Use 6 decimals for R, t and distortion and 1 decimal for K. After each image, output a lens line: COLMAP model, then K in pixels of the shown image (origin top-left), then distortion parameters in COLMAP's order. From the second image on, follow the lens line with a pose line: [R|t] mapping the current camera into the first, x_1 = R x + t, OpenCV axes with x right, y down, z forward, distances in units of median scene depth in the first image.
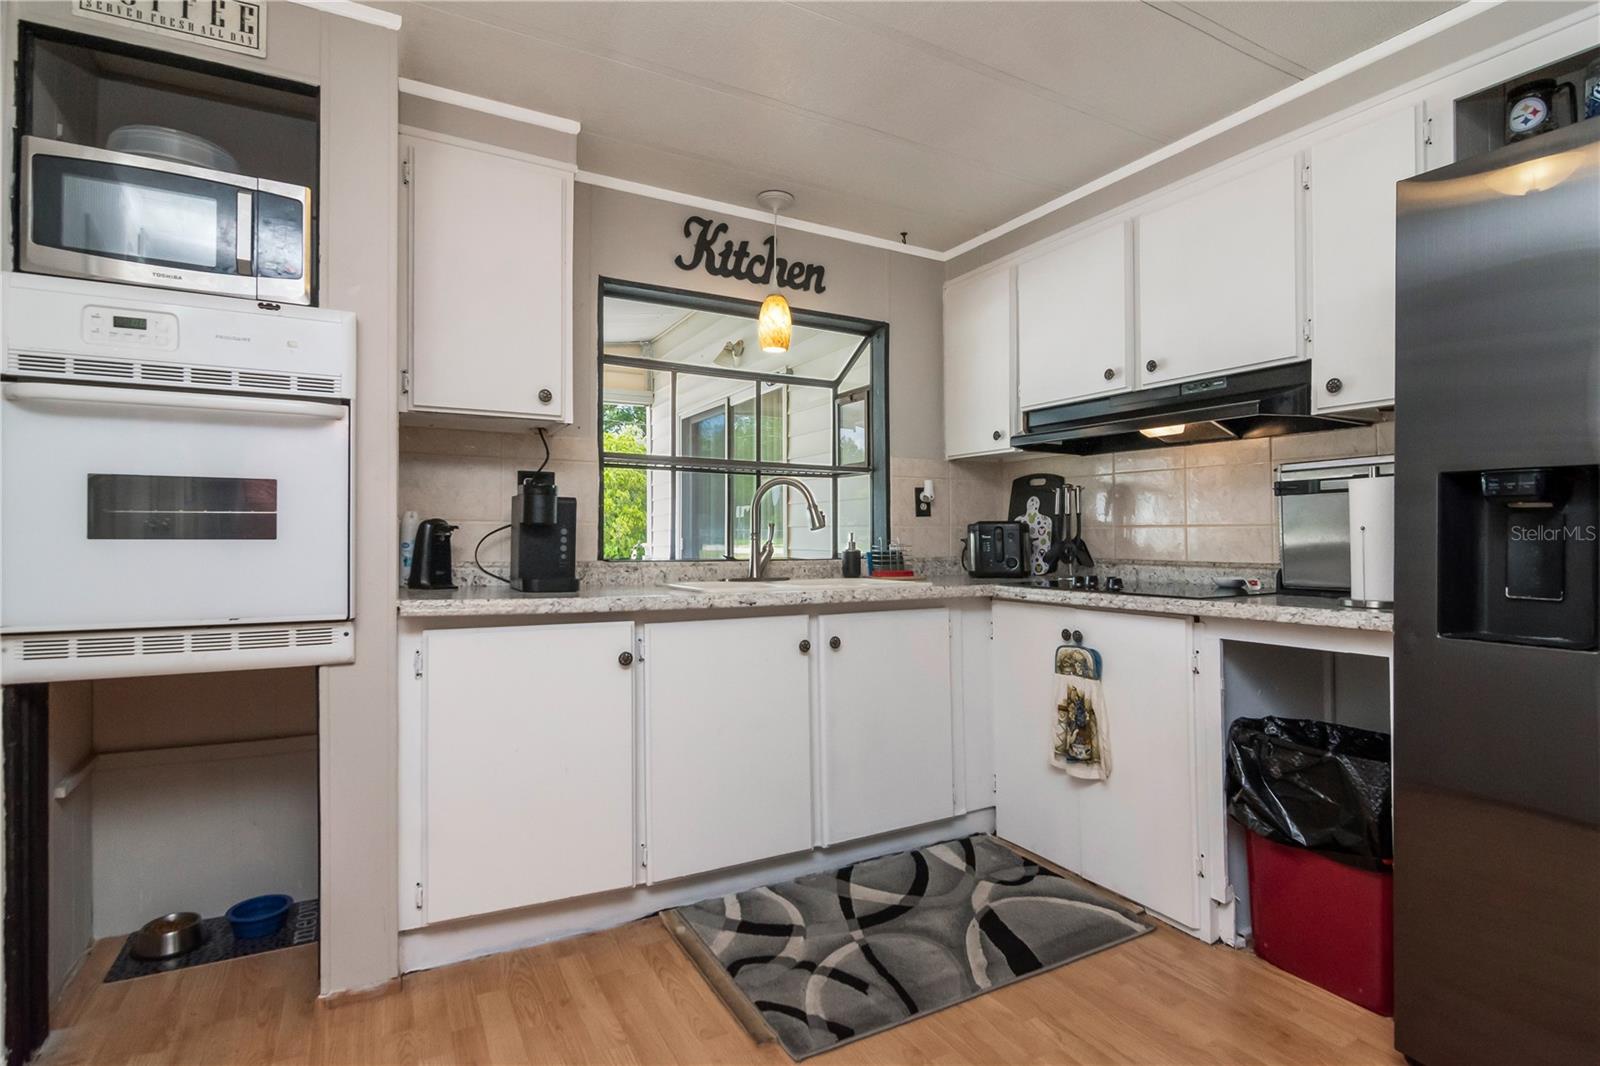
lens RADIAL K [[784.6, 0, 795.7], [0, 784.6, 535.3], [0, 0, 1]] dist [-0.002780, -0.000997]
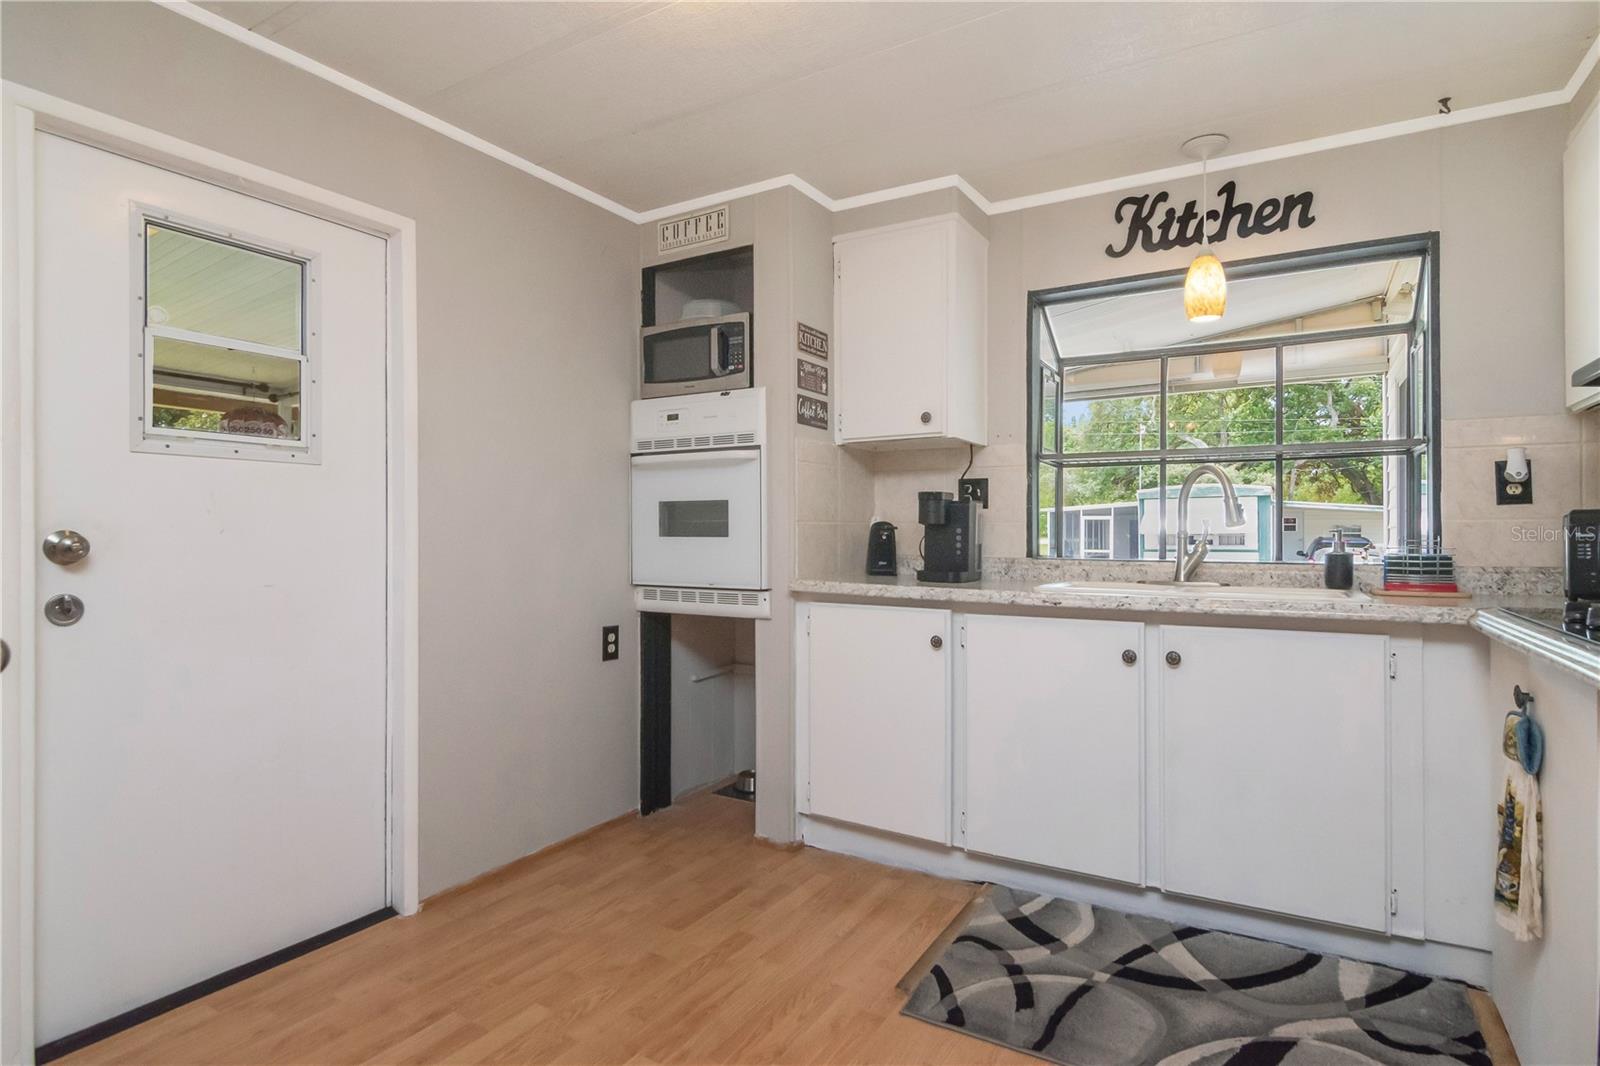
lens RADIAL K [[813.8, 0, 830.2], [0, 813.8, 529.0], [0, 0, 1]] dist [-0.009274, -0.000413]
pose [[0.522922, -0.006279, -0.852357, 0.626331], [0.002659, 0.999980, -0.005735, -0.000917], [0.852376, 0.000733, 0.522929, 0.216738]]
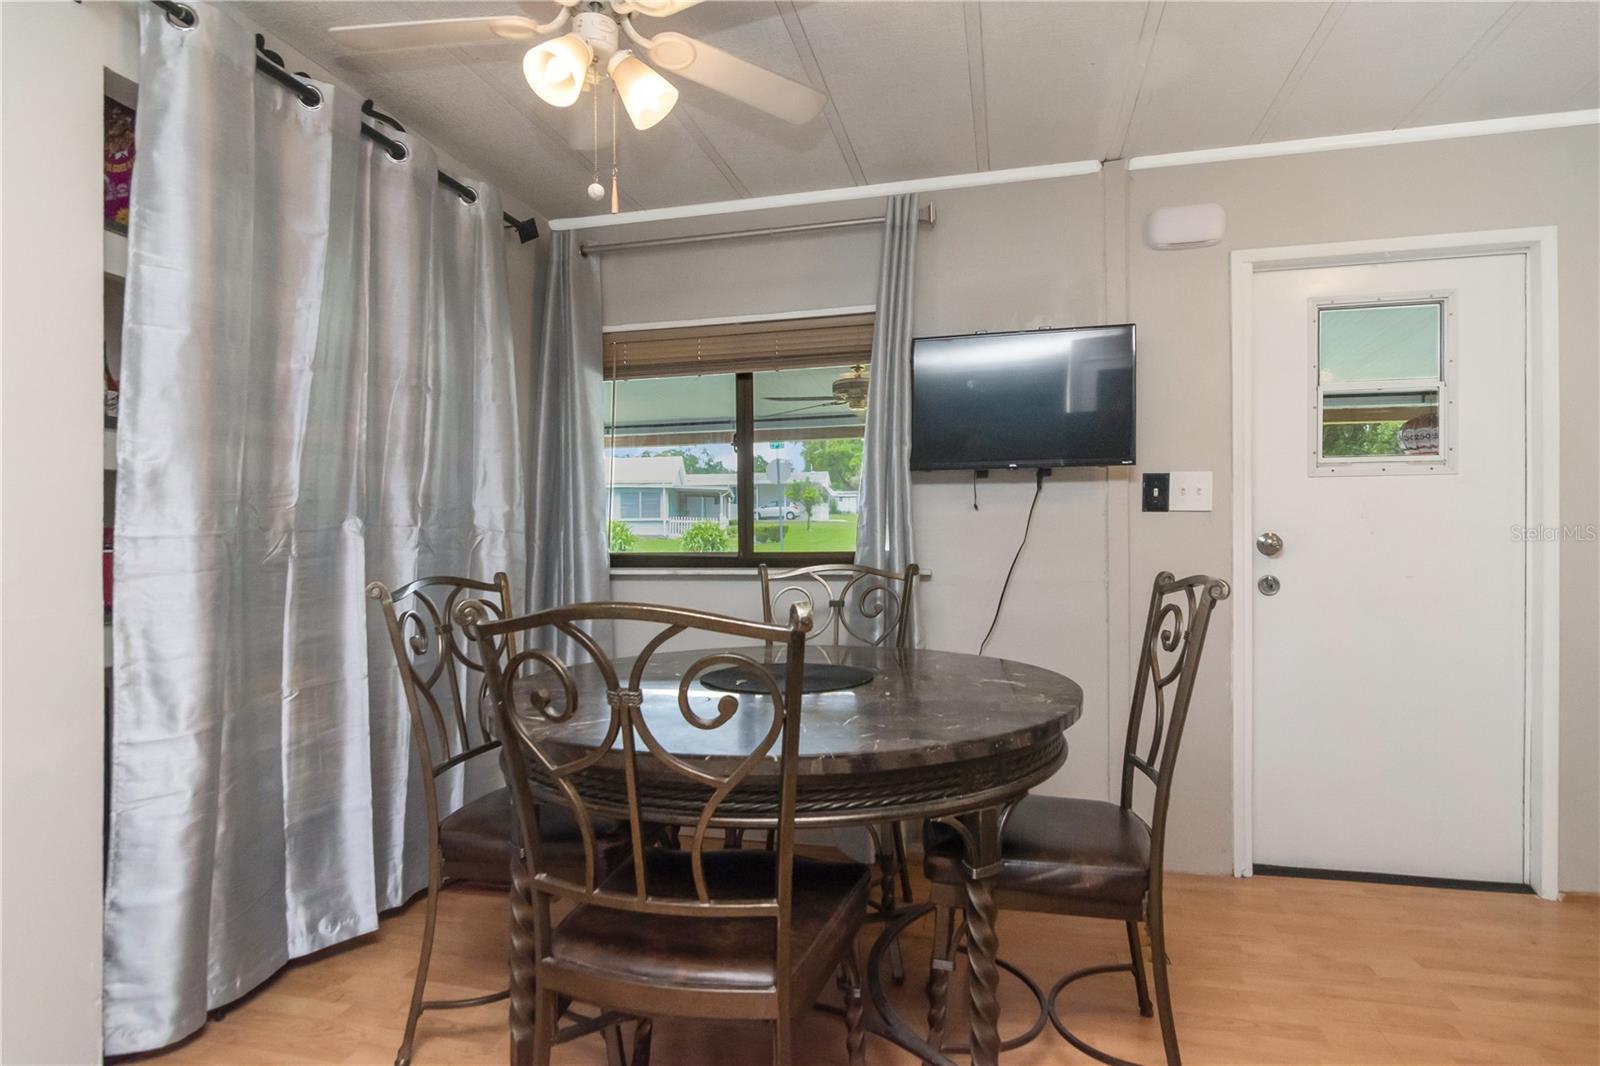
lens RADIAL K [[826.7, 0, 798.5], [0, 826.7, 537.5], [0, 0, 1]] dist [0.000594, -0.010639]
pose [[-0.678300, 0.005085, -0.734767, 0.904324], [0.006526, 0.999978, 0.000896, -0.004917], [0.734756, -0.004187, -0.678318, 0.297904]]
